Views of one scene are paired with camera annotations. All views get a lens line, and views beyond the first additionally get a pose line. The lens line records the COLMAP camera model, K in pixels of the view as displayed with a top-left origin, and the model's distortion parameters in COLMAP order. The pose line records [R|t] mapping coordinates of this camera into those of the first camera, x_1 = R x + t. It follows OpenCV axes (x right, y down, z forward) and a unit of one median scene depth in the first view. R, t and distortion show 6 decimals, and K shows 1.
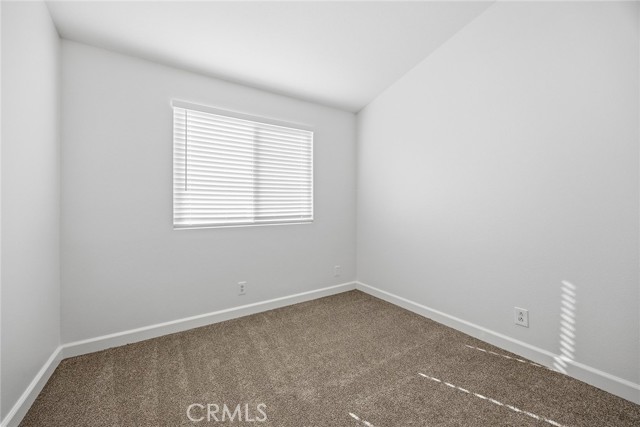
lens RADIAL K [[251.7, 0, 321.4], [0, 251.7, 213.9], [0, 0, 1]] dist [0.001777, -0.000058]
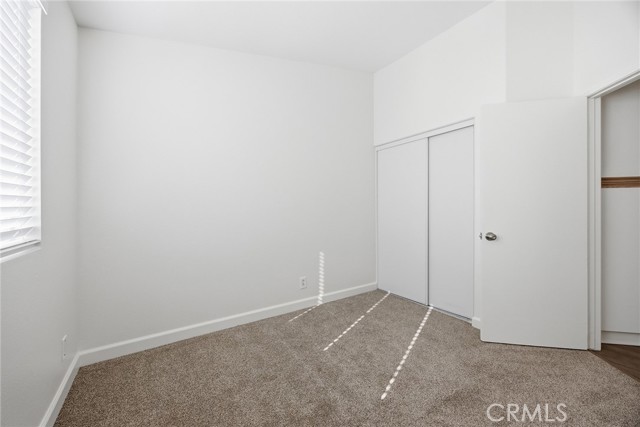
lens RADIAL K [[251.7, 0, 320.3], [0, 251.7, 208.9], [0, 0, 1]] dist [0.001777, -0.000058]
pose [[-0.066801, 0.004859, 0.997754, -0.747333], [0.005543, 0.999975, -0.004499, -0.032842], [-0.997751, 0.005230, -0.066826, 1.006751]]
